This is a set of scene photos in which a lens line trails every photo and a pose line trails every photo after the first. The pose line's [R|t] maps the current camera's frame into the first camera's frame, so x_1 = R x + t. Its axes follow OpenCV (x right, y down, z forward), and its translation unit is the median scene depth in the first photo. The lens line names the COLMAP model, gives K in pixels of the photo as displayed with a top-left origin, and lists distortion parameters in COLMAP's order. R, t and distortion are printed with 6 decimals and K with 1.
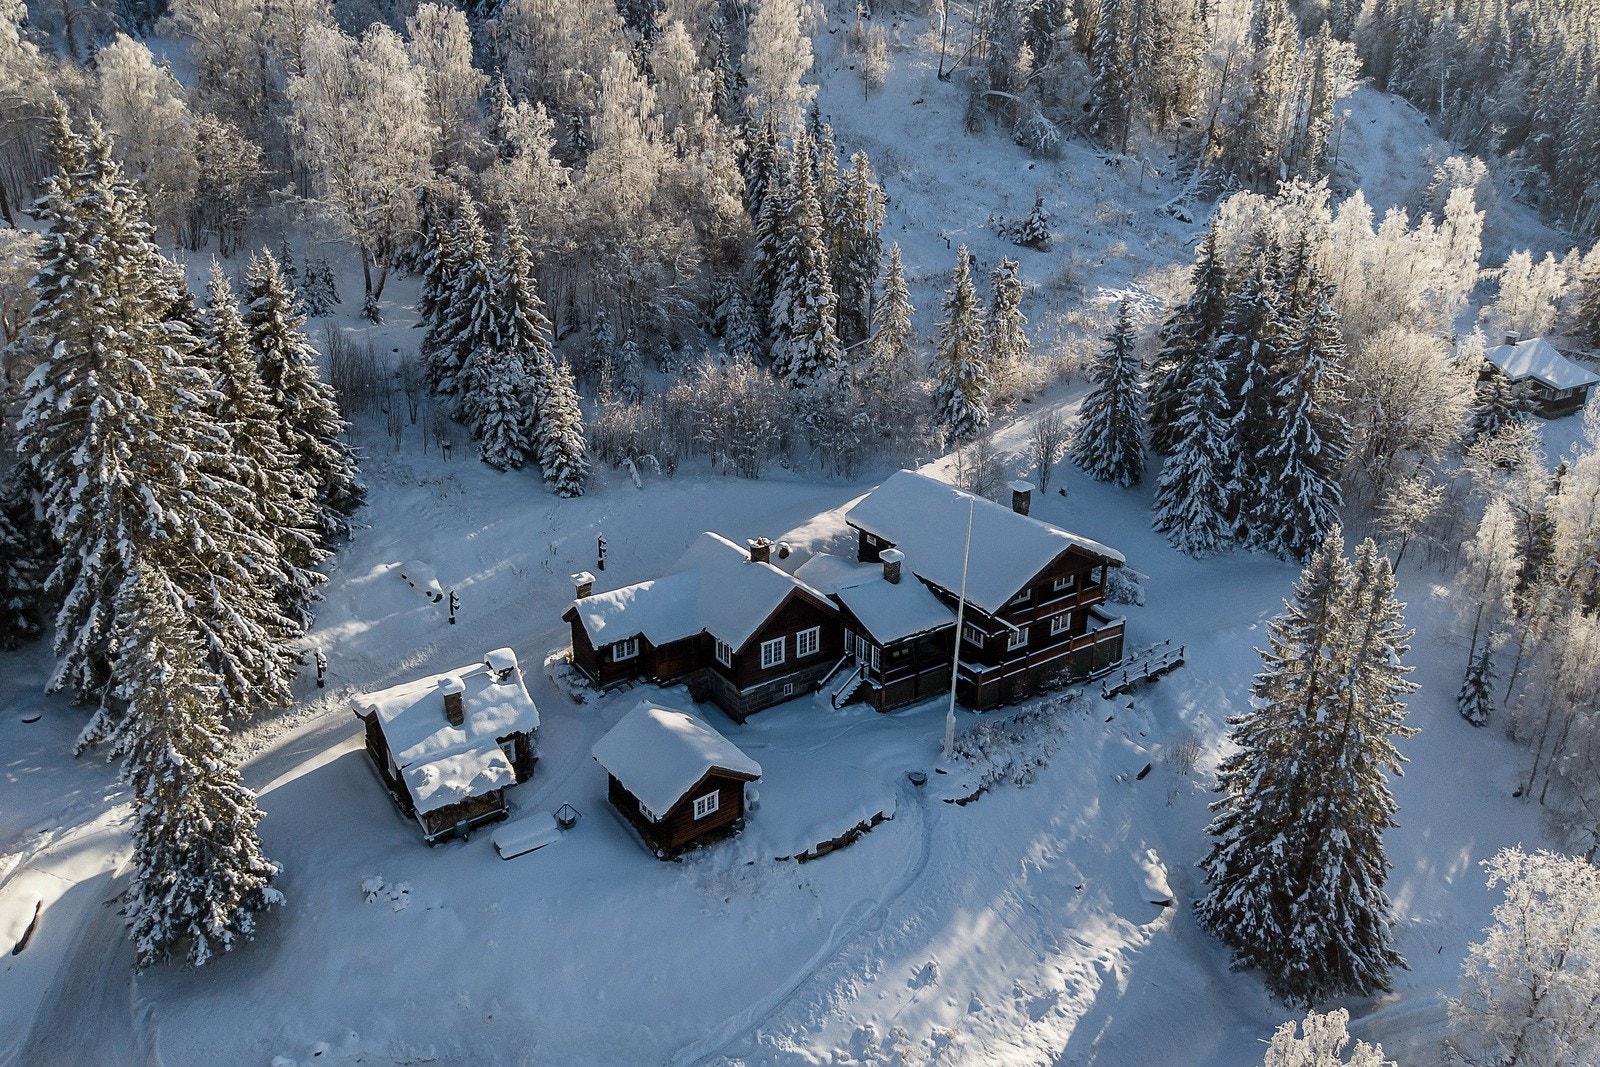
lens RADIAL K [[1132.5, 0, 798.3], [0, 1132.5, 646.8], [0, 0, 1]] dist [0.033645, -0.004844]
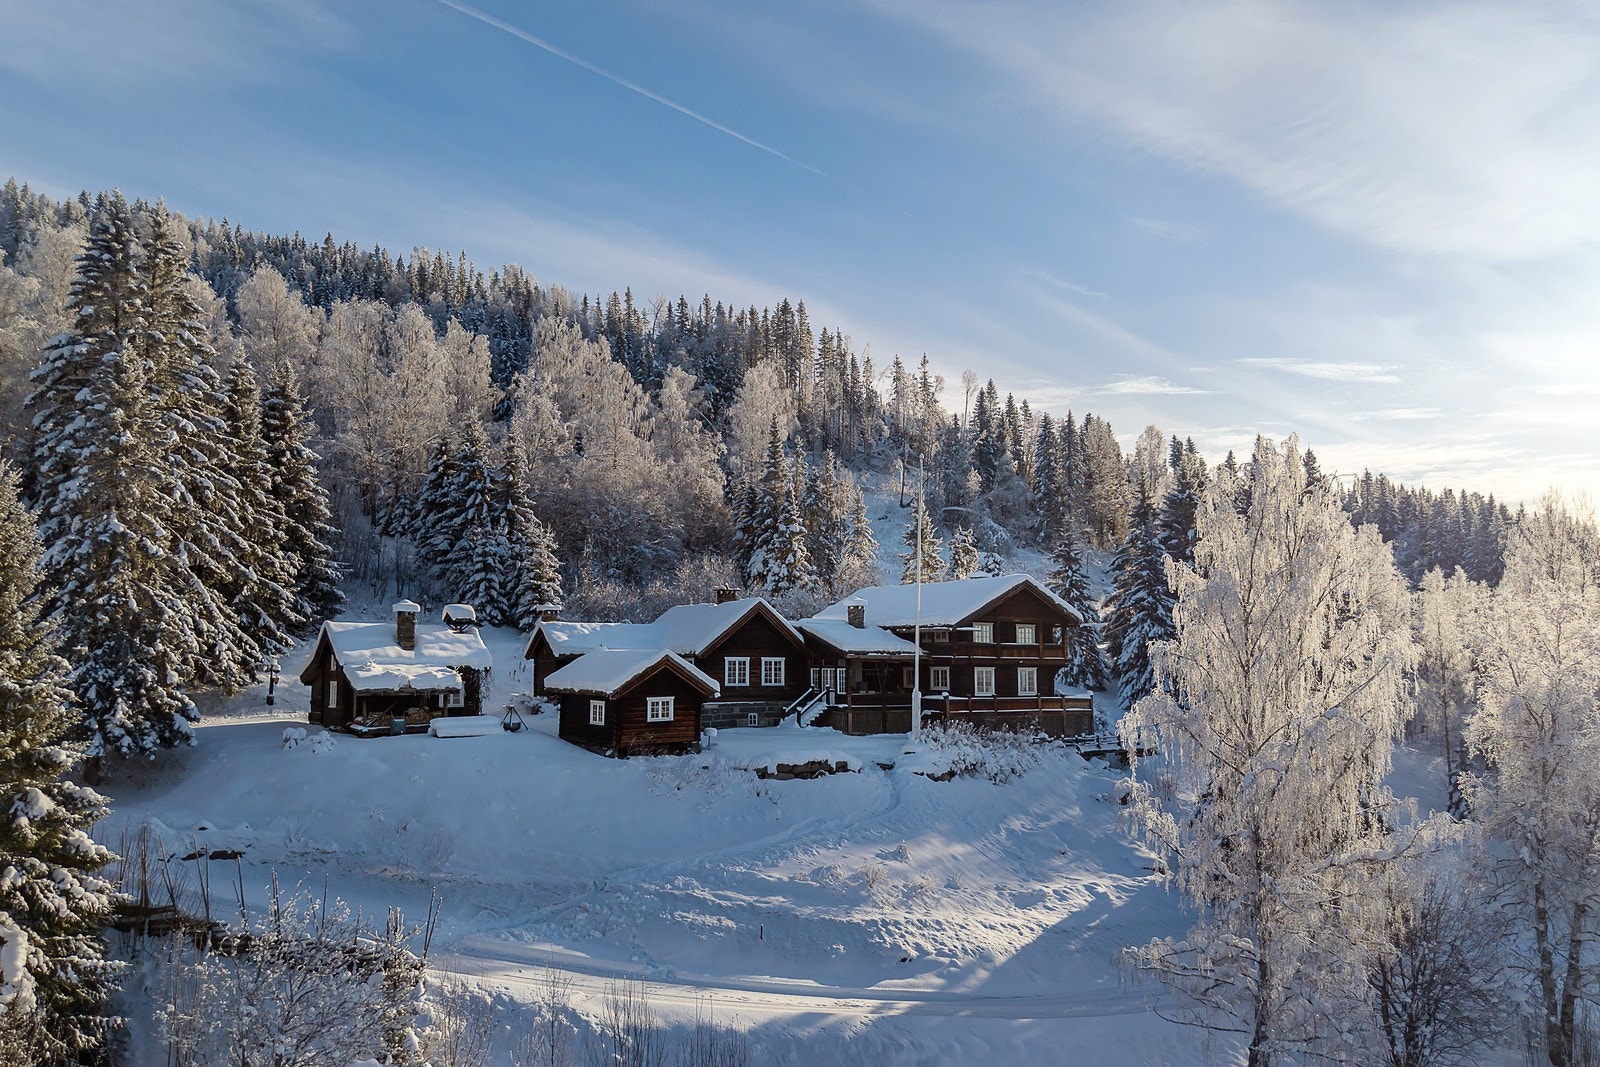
lens RADIAL K [[1132.5, 0, 798.3], [0, 1132.5, 646.8], [0, 0, 1]] dist [0.033645, -0.004844]
pose [[0.999877, 0.001457, 0.015592, 0.015449], [0.004773, 0.919932, -0.392048, 0.367454], [-0.014914, 0.392075, 0.919813, 0.081995]]
